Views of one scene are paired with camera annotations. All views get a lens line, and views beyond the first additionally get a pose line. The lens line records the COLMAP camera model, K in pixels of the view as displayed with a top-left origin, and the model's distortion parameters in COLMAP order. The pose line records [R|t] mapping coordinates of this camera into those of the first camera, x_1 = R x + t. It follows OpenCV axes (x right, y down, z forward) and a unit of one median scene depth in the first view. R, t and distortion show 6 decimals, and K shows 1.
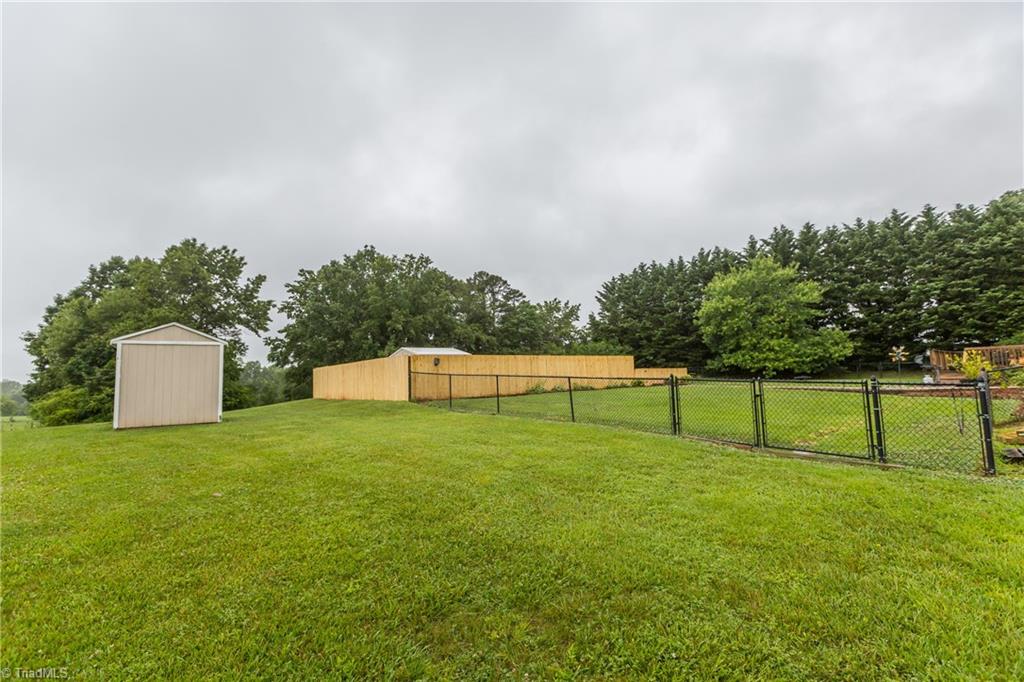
lens RADIAL K [[468.0, 0, 510.2], [0, 468.0, 339.3], [0, 0, 1]] dist [-0.001498, -0.000015]
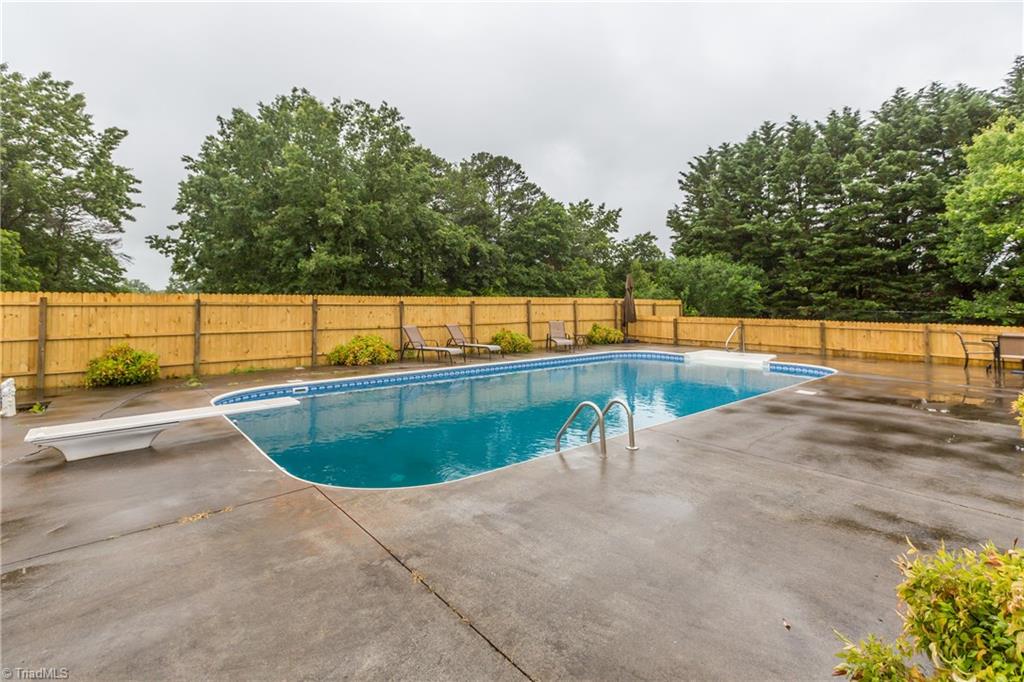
lens RADIAL K [[468.0, 0, 541.3], [0, 468.0, 302.1], [0, 0, 1]] dist [-0.001498, -0.000015]
pose [[0.996654, 0.033839, 0.074398, -0.020557], [-0.039833, 0.995949, 0.080614, 0.015141], [-0.071369, -0.083308, 0.993965, 0.317102]]
